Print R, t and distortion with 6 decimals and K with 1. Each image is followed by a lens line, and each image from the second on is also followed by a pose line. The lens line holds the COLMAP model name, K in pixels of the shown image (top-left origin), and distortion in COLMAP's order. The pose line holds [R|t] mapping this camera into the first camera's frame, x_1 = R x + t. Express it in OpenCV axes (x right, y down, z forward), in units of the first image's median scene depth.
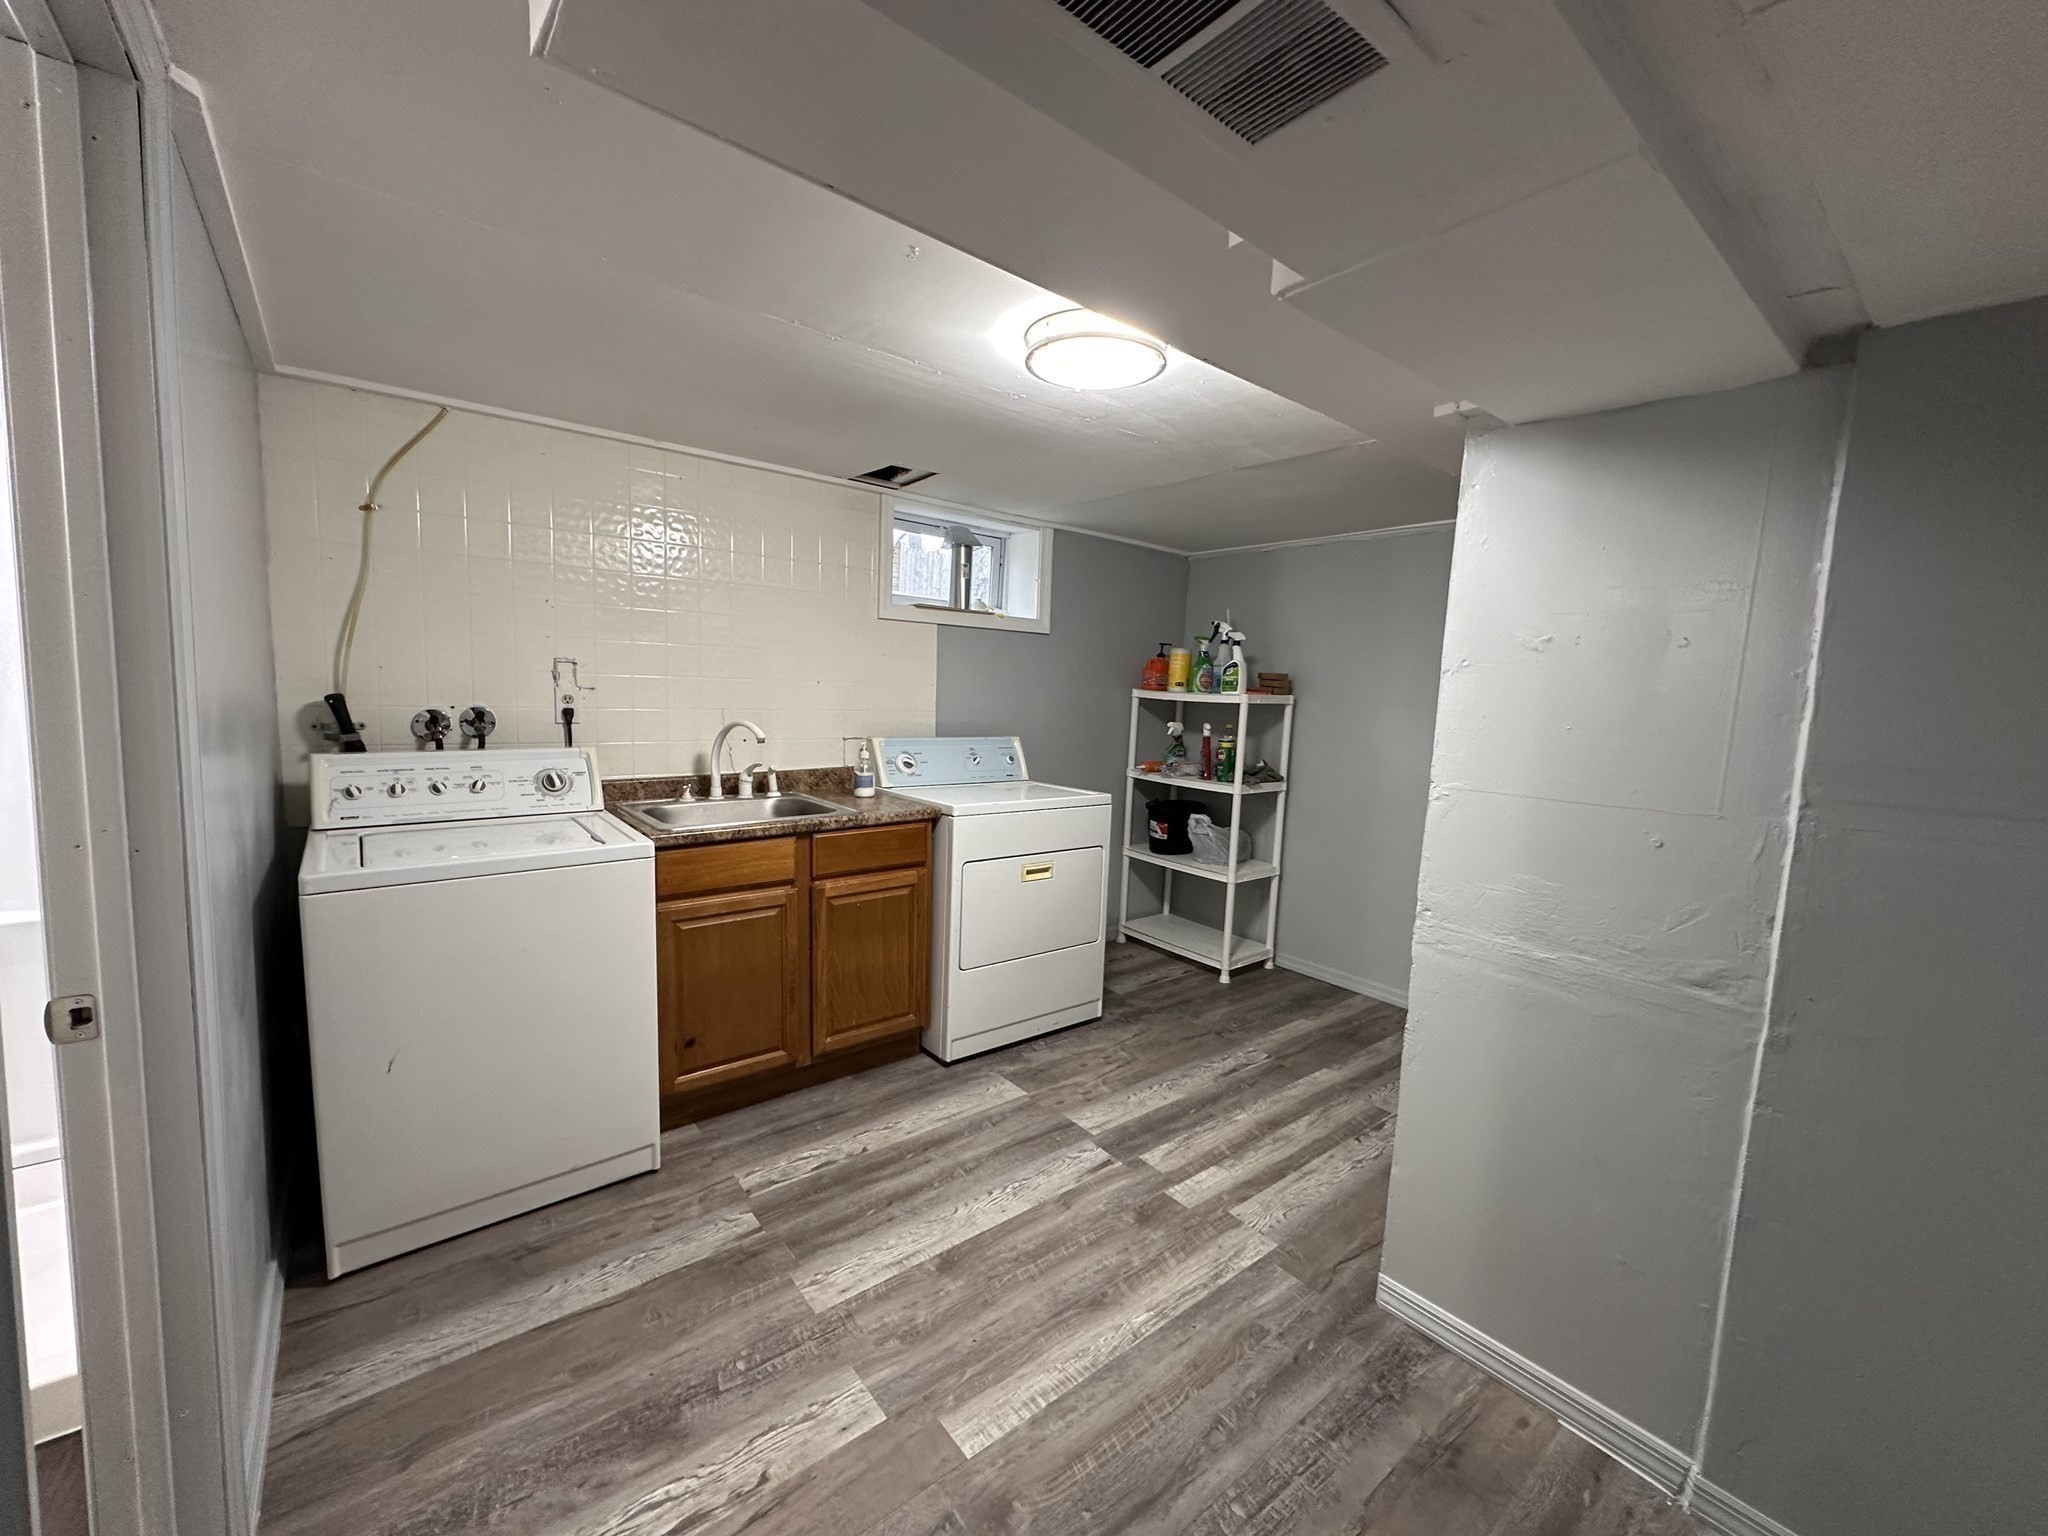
lens RADIAL K [[818.0, 0, 1023.4], [0, 818.0, 773.3], [0, 0, 1]] dist [-0.002736, 0.000972]
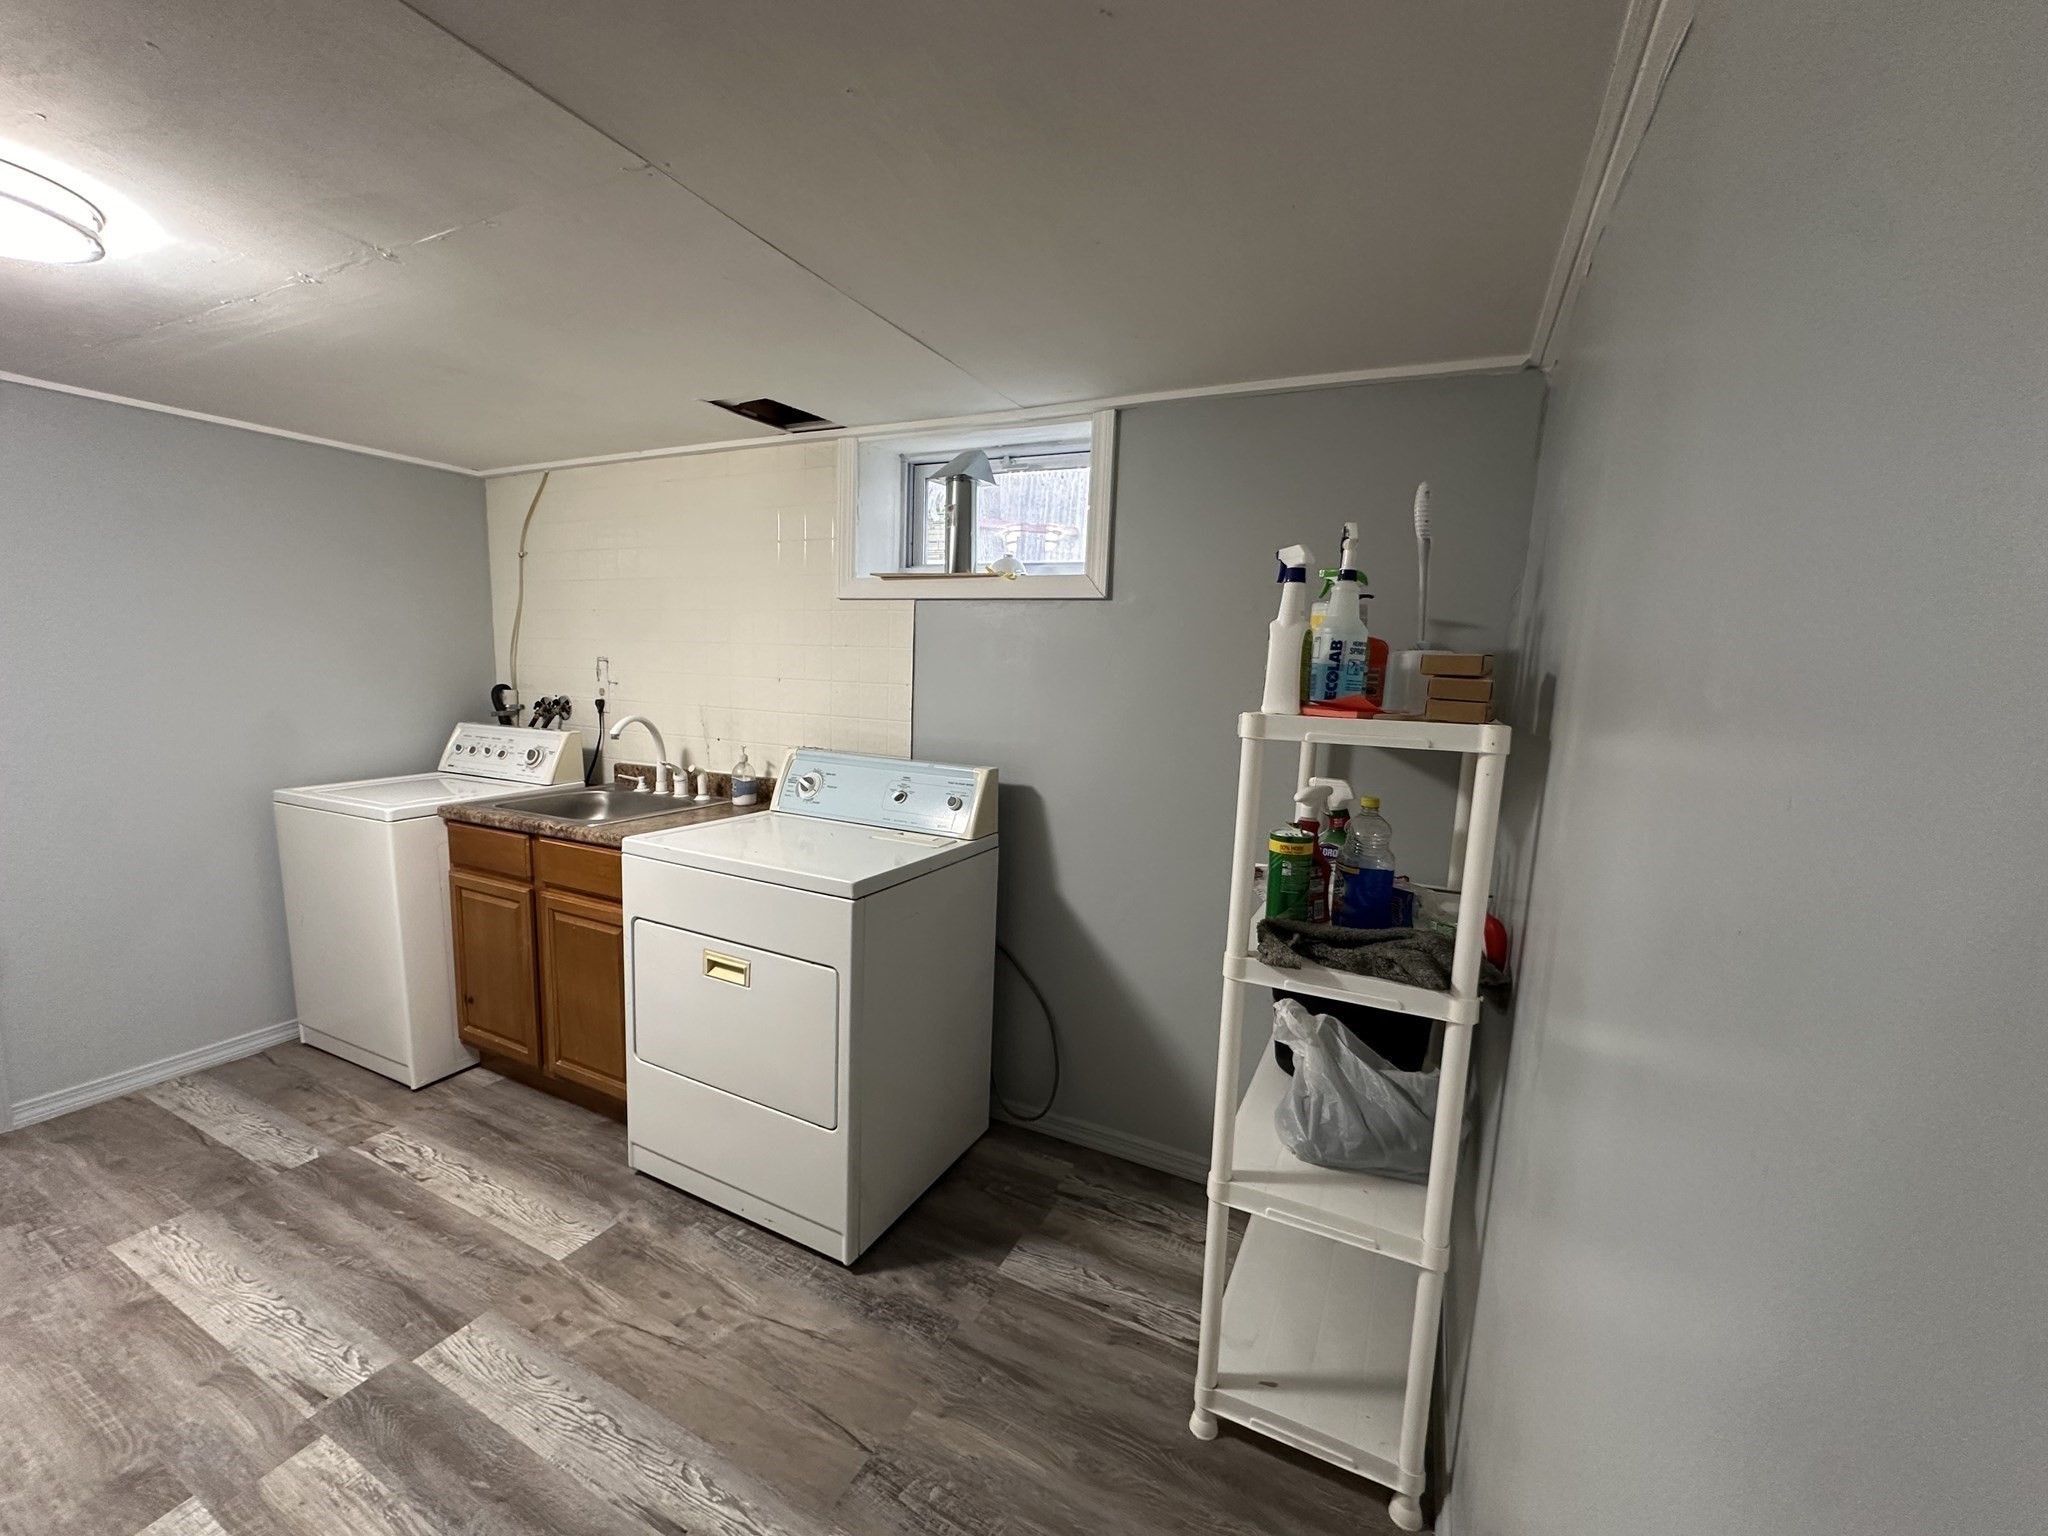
lens RADIAL K [[818.0, 0, 1020.3], [0, 818.0, 770.1], [0, 0, 1]] dist [-0.002736, 0.000972]
pose [[0.417230, 0.095459, -0.903773, 0.850801], [-0.113564, 0.992150, 0.052366, -0.118752], [0.901677, 0.080787, 0.424796, 1.145605]]
